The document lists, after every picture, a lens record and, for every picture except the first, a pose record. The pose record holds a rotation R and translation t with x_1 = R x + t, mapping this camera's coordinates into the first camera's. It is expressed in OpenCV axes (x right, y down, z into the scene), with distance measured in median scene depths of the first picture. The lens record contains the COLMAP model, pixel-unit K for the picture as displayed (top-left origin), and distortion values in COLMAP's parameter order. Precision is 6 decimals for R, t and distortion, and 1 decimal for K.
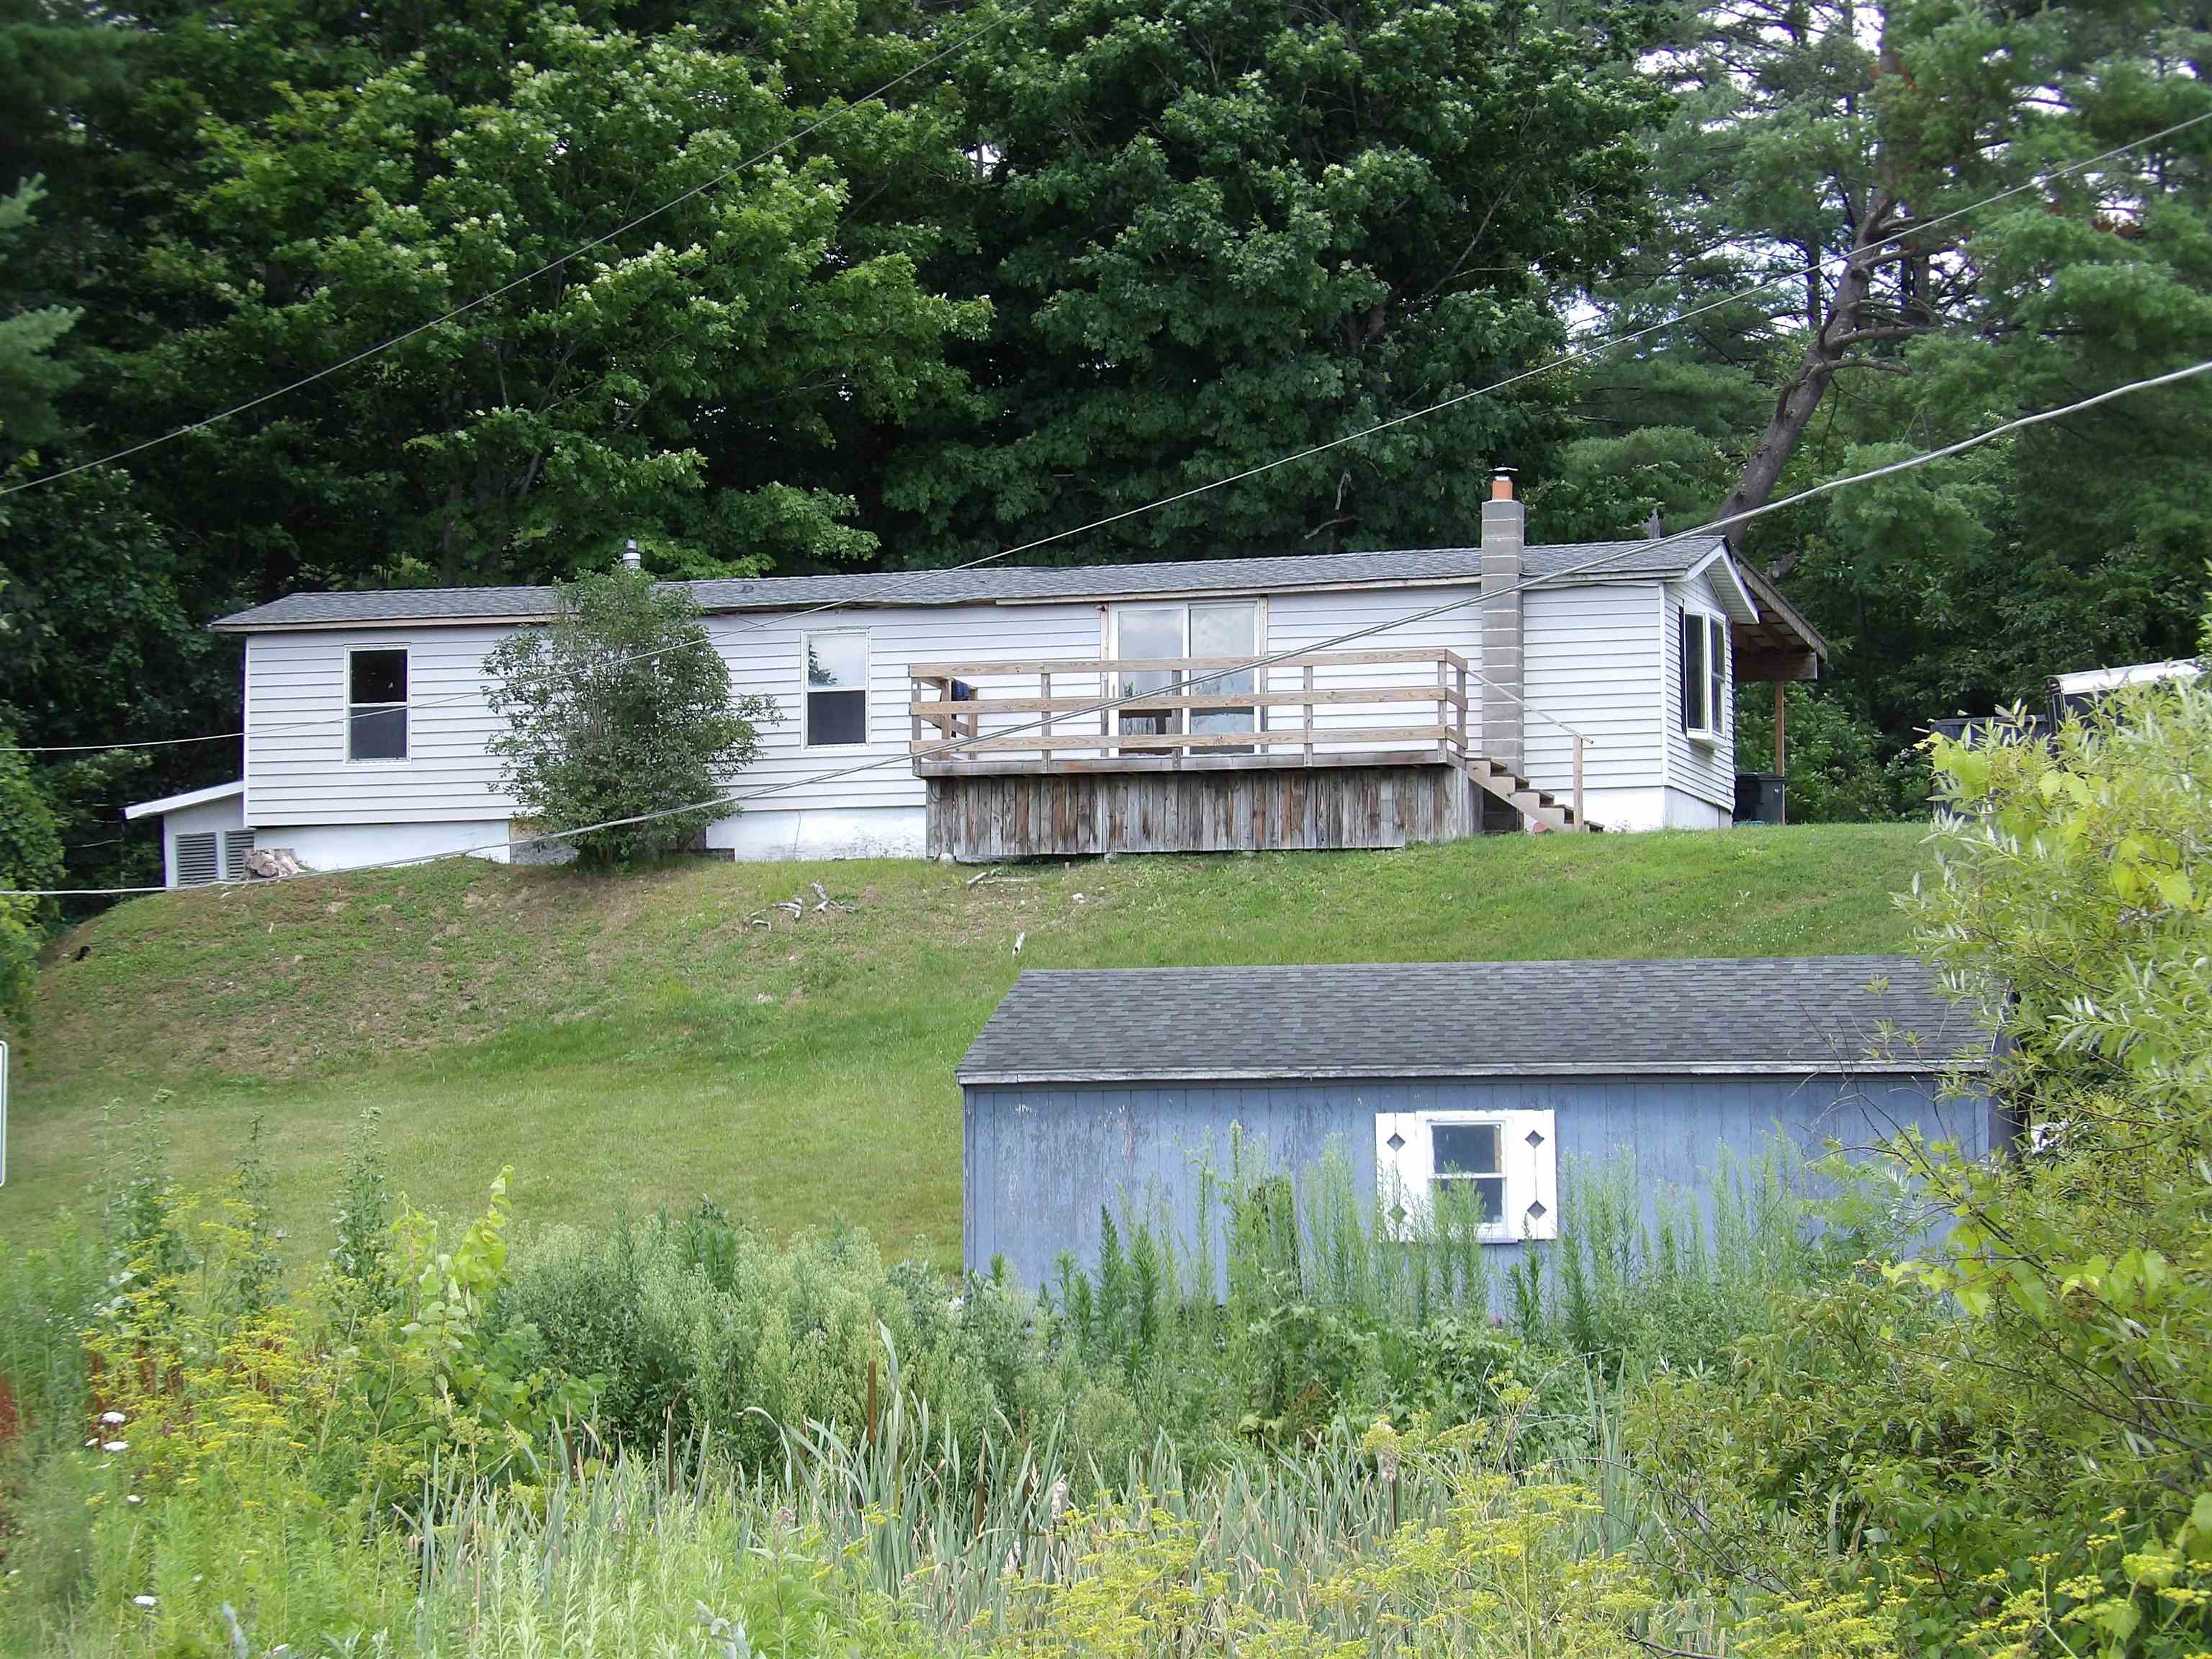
lens RADIAL K [[6601.3, 0, 1106.0], [0, 6601.3, 829.5], [0, 0, 1]] dist [0.036377, -21.523223]
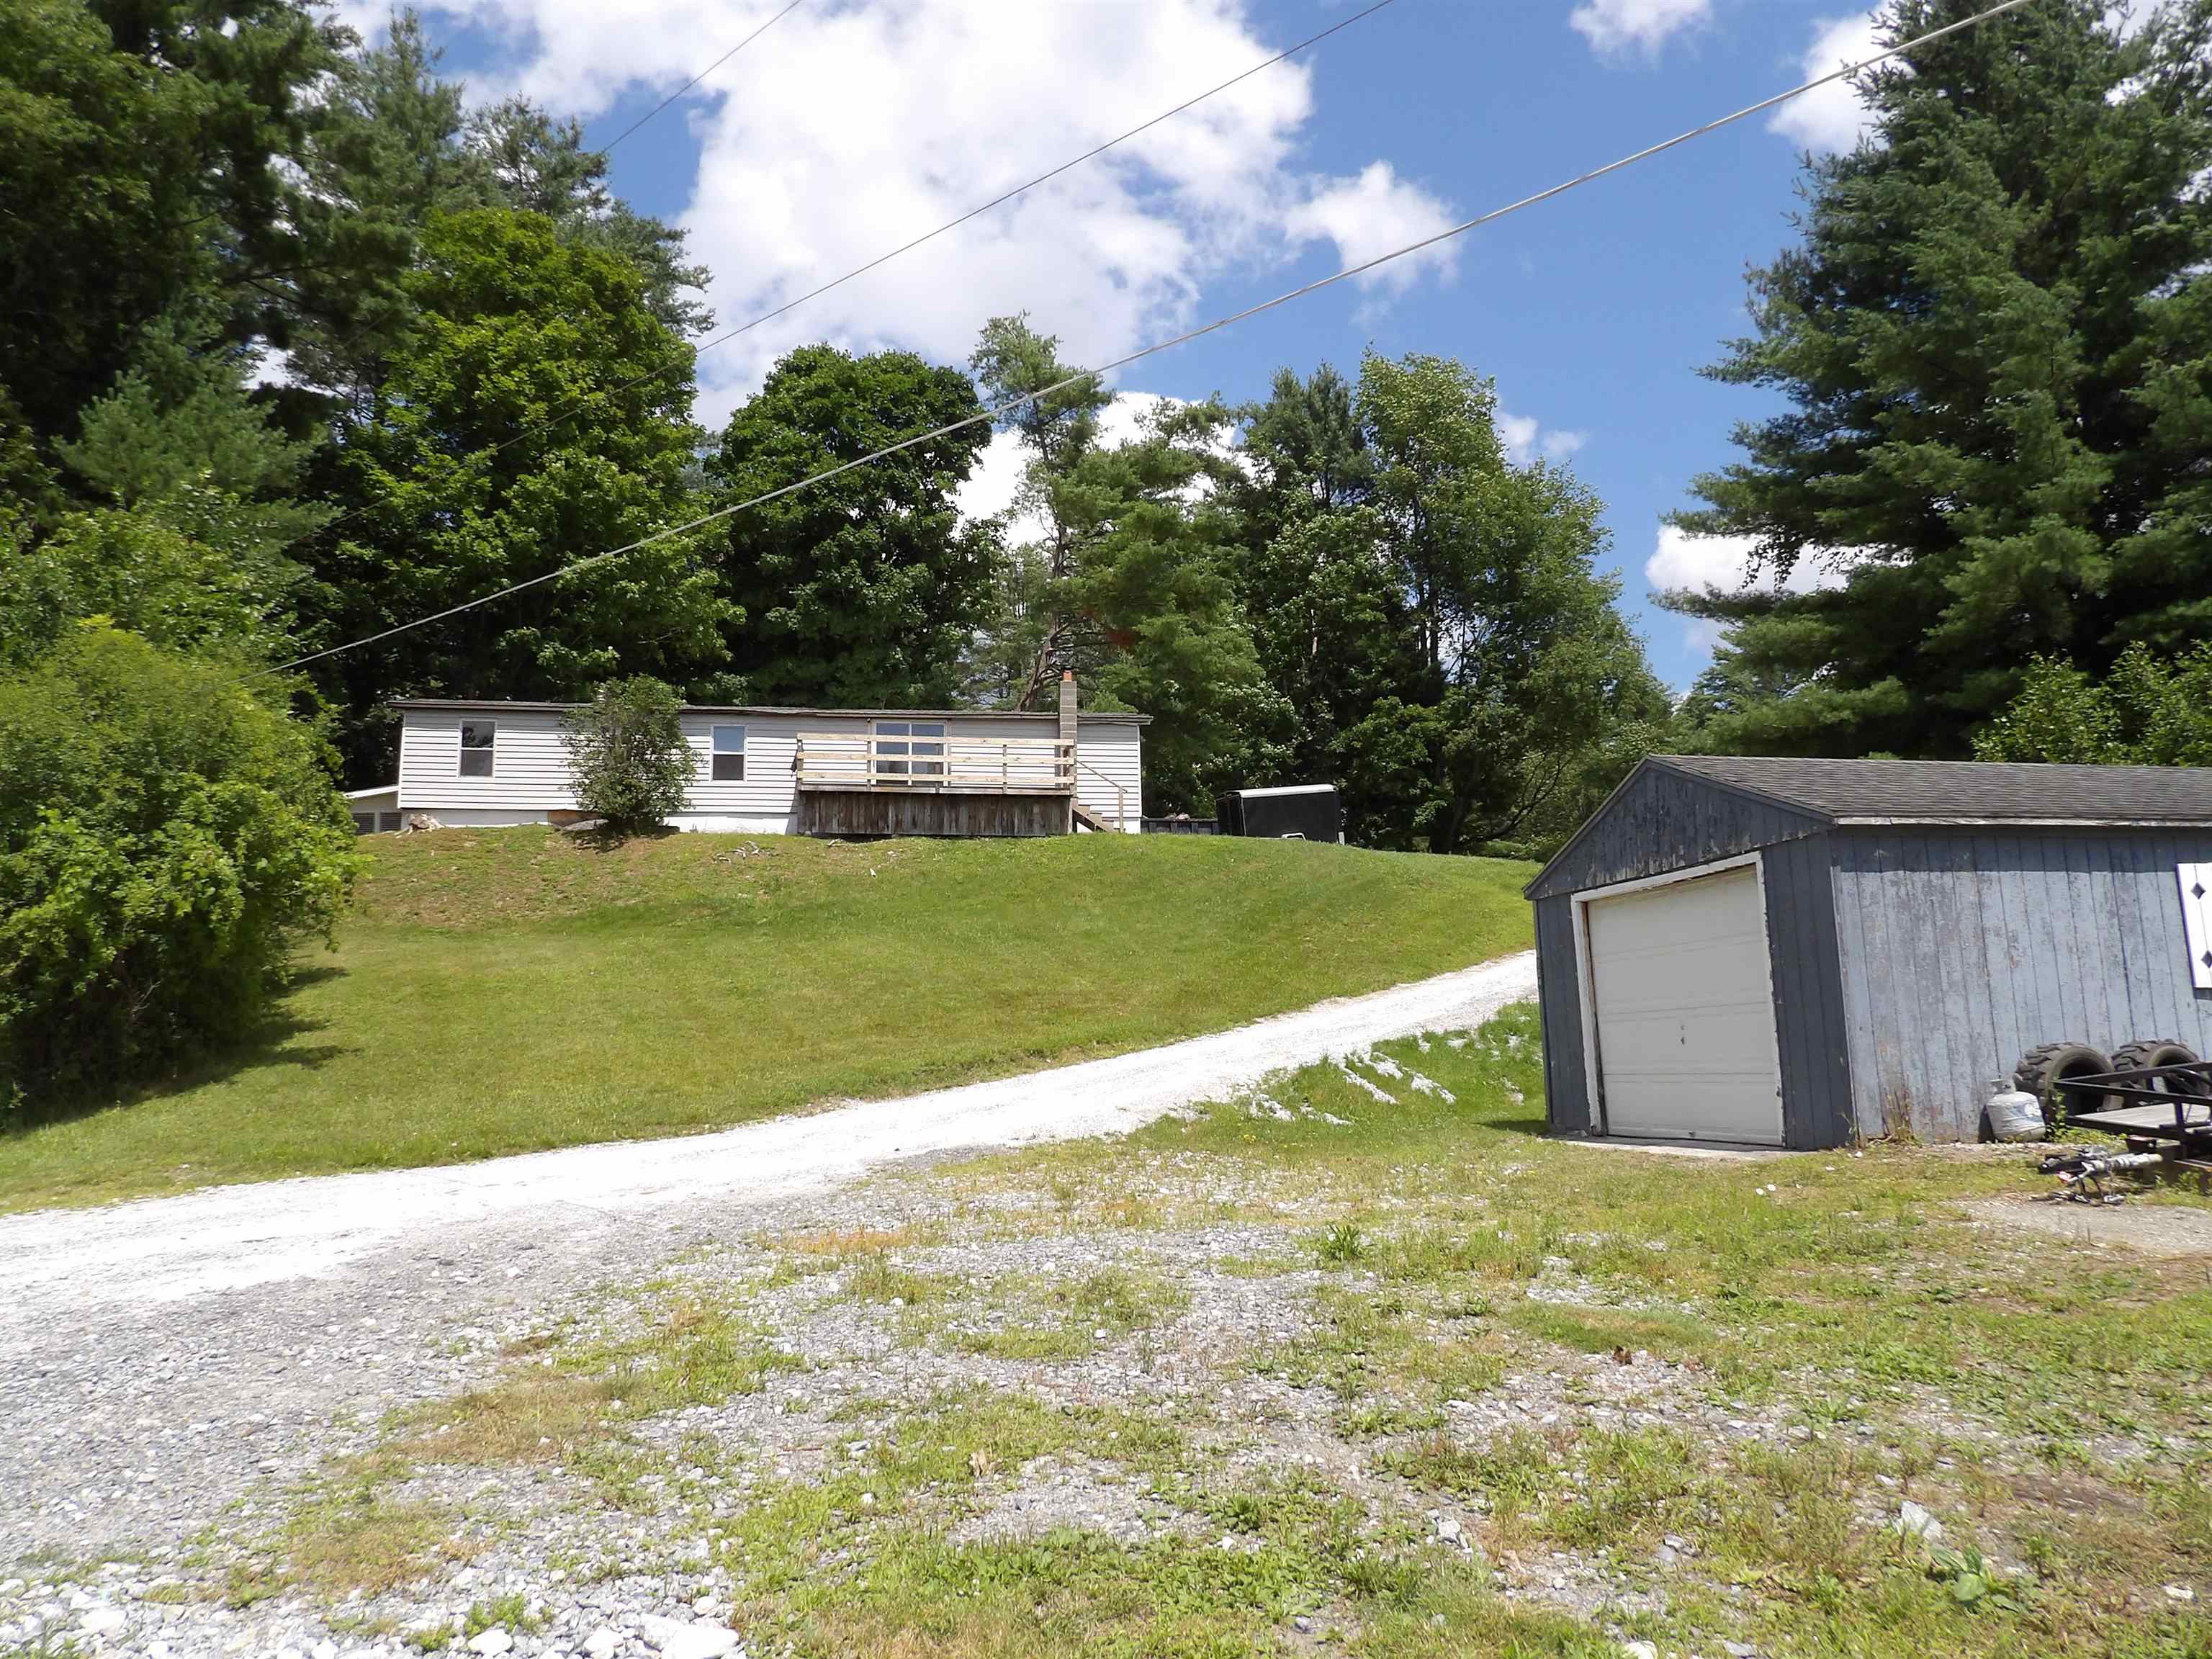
lens RADIAL K [[1548.7, 0, 1100.3], [0, 1548.7, 797.3], [0, 0, 1]] dist [-0.087250, -0.000895]
pose [[0.906661, 0.067073, 0.416493, -0.138043], [-0.026062, 0.994299, -0.103390, 0.039096], [-0.421054, 0.082885, 0.903241, 0.546092]]
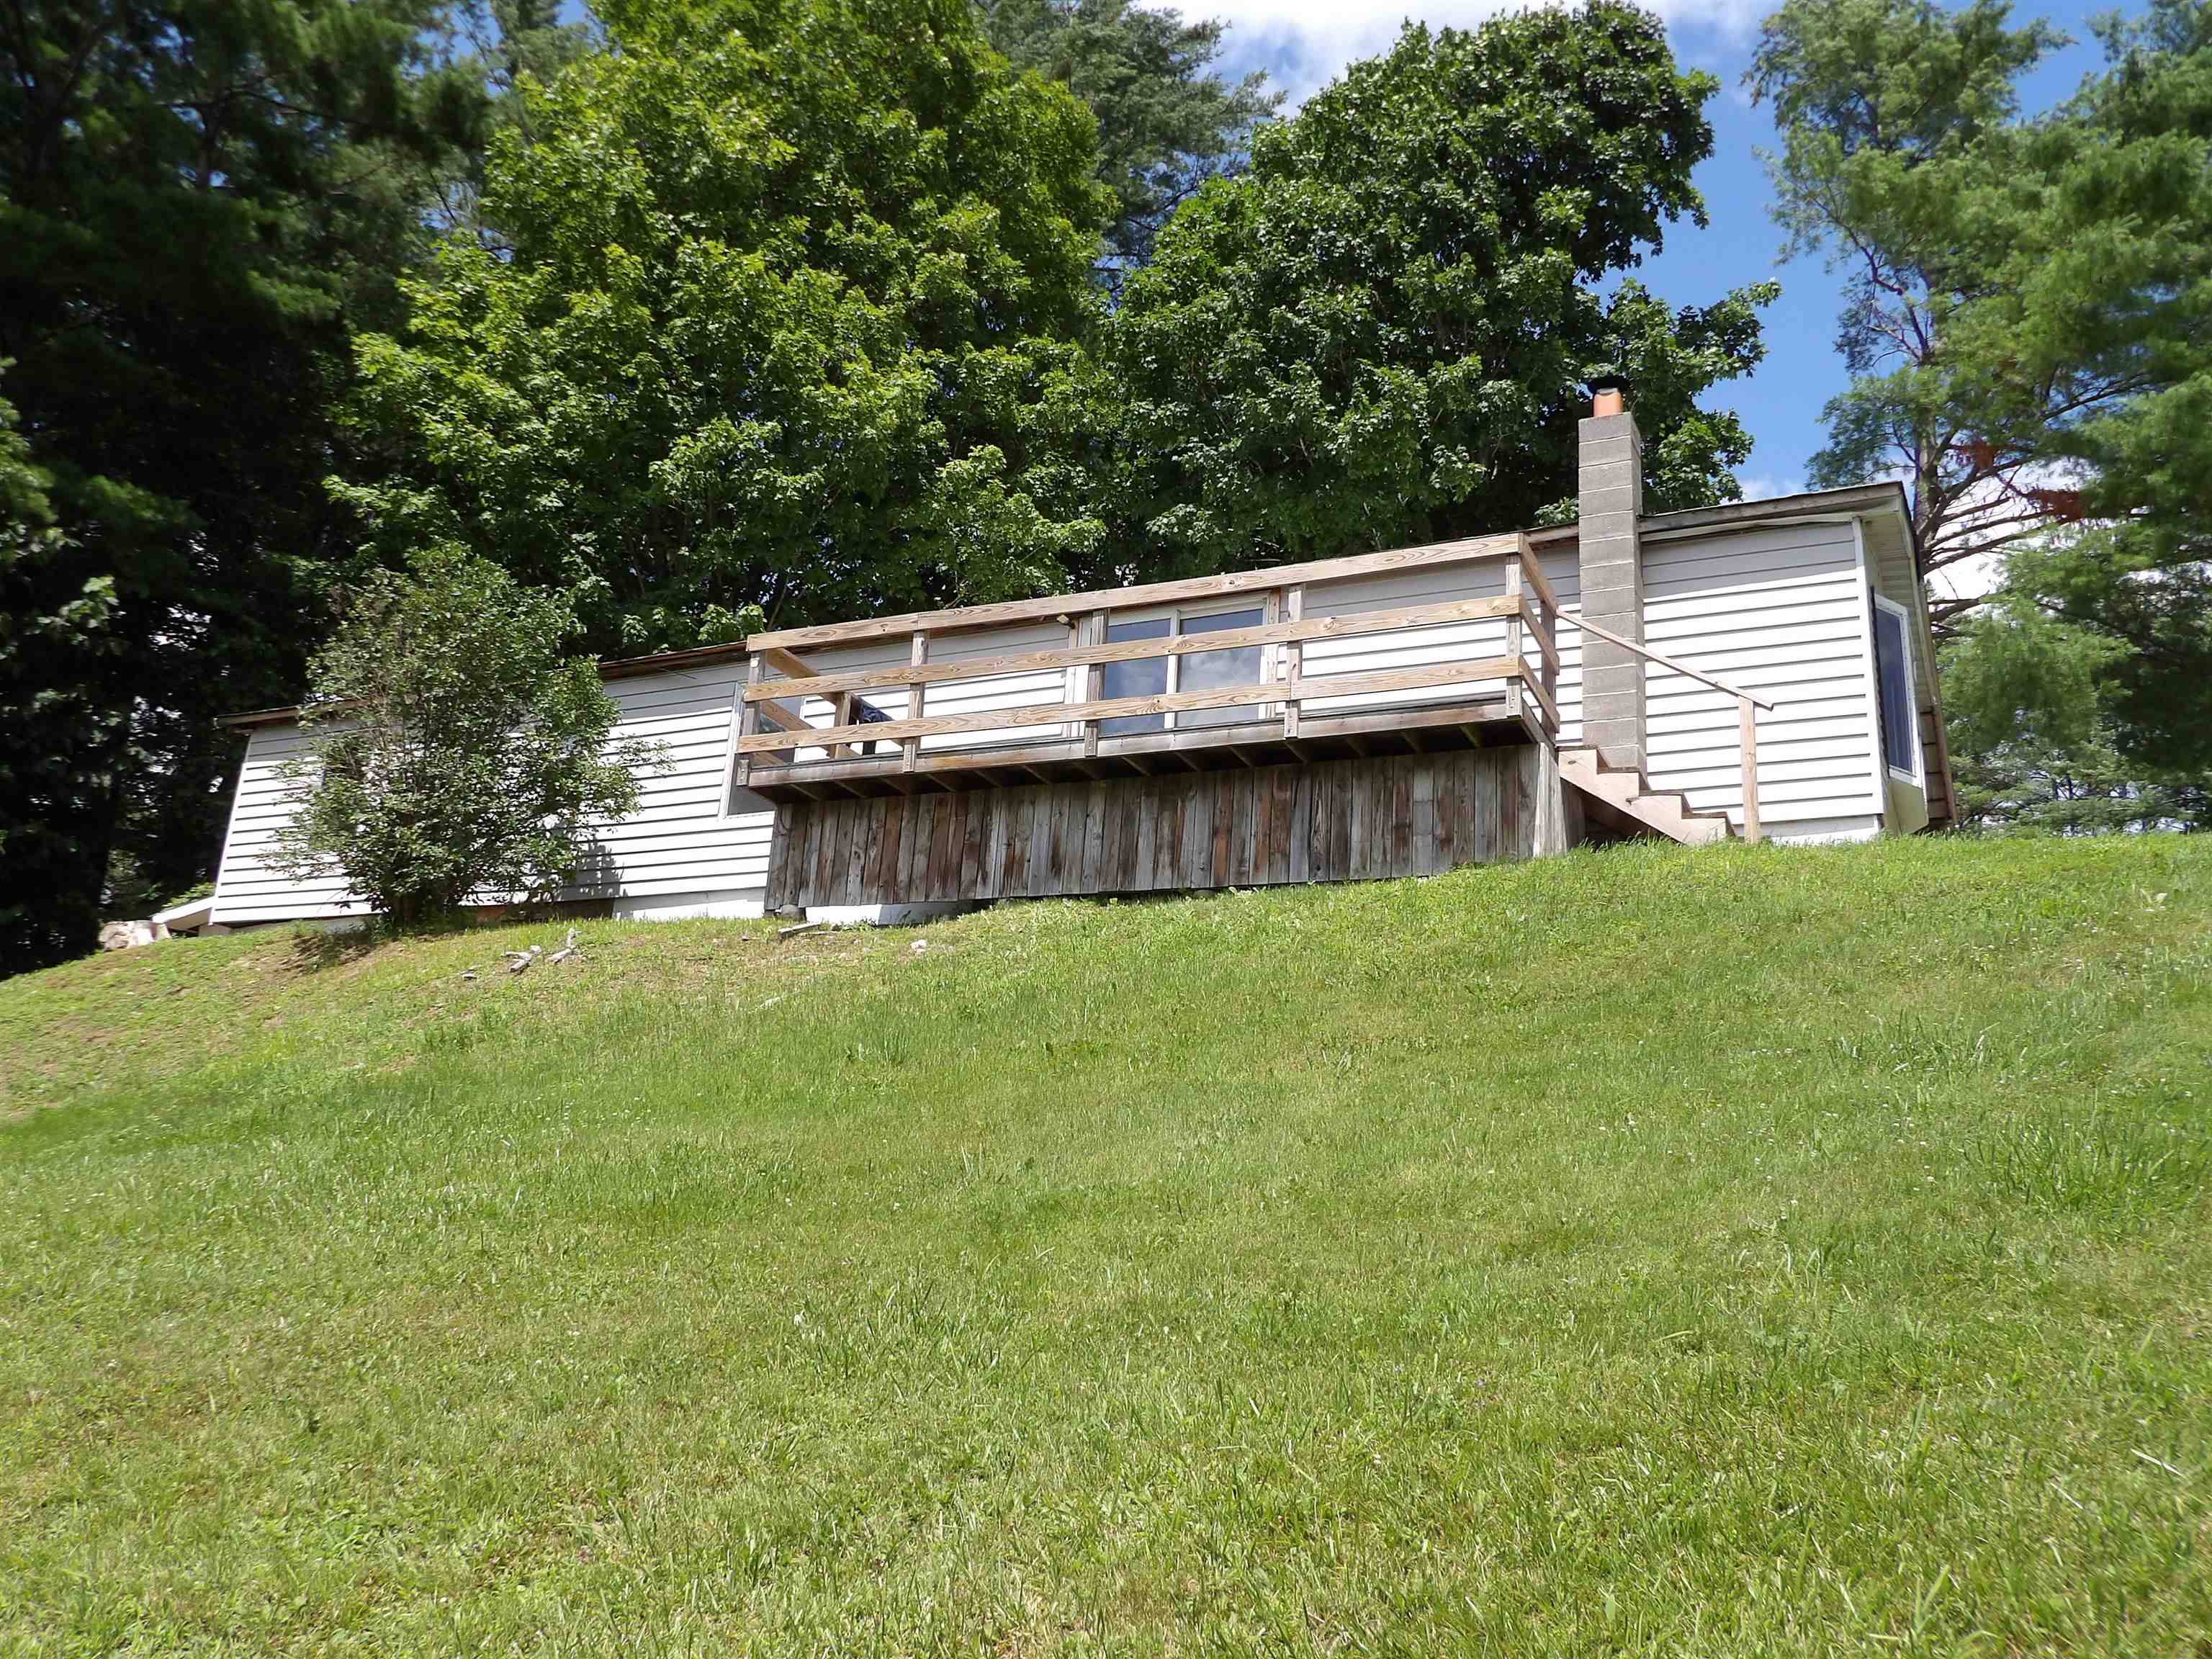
lens RADIAL K [[1819.4, 0, 1106.0], [0, 1819.4, 829.5], [0, 0, 1]] dist [-0.002590, -0.000306]
pose [[0.985159, 0.011746, -0.171243, 0.041704], [-0.044466, 0.981062, -0.188519, 0.030619], [0.165785, 0.193336, 0.967025, 0.817894]]
